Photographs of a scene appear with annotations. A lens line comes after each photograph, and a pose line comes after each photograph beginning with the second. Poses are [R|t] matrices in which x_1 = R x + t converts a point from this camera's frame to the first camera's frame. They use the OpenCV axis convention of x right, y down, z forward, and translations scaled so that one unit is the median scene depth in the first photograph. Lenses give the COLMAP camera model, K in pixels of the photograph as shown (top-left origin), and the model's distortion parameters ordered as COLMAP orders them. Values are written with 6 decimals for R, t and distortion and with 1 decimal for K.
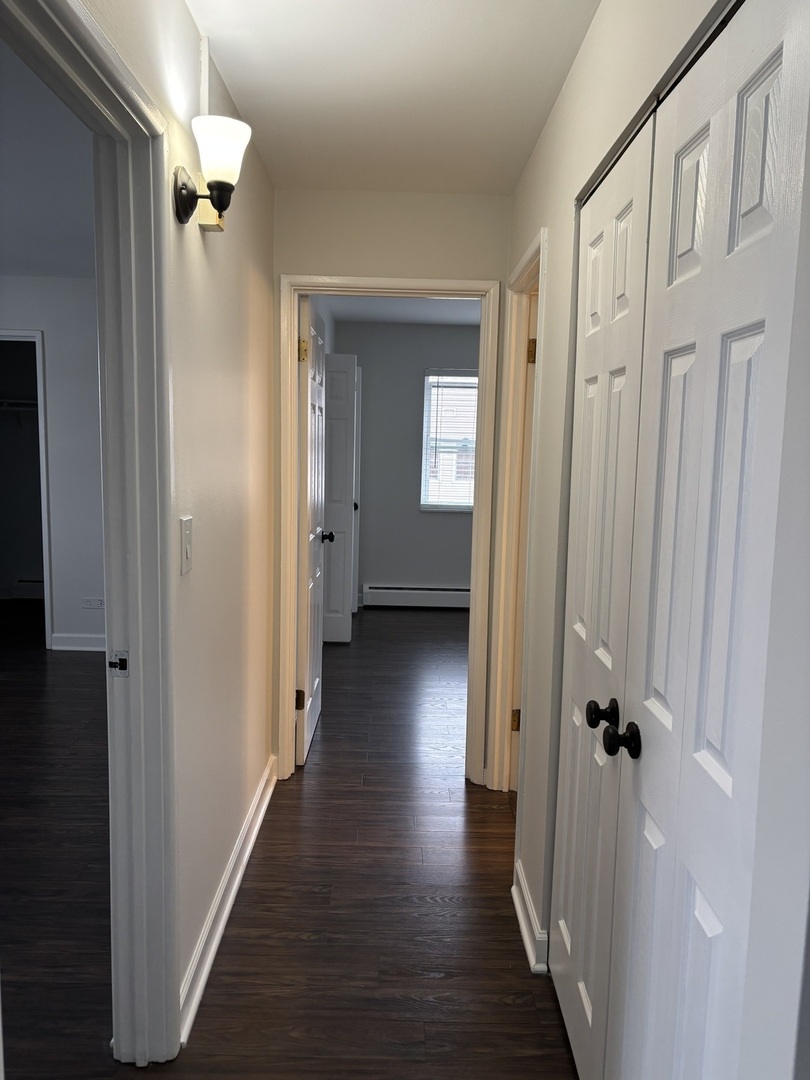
lens RADIAL K [[816.5, 0, 406.3], [0, 816.5, 539.5], [0, 0, 1]] dist [0.006454, 0.001959]
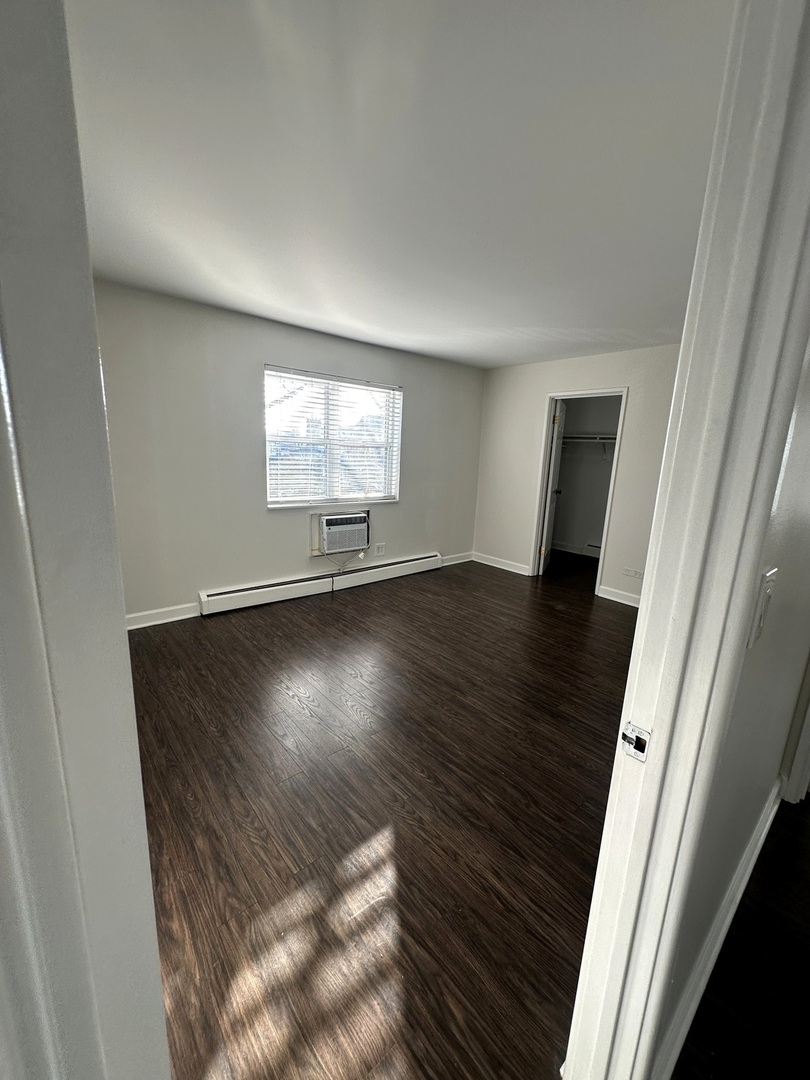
lens RADIAL K [[429.0, 0, 407.1], [0, 429.0, 540.7], [0, 0, 1]] dist [0.001249, 0.000199]
pose [[0.642267, 0.164745, -0.748566, -0.075064], [-0.117825, 0.986241, 0.115959, -0.022241], [0.757370, 0.013723, 0.652841, 0.195725]]
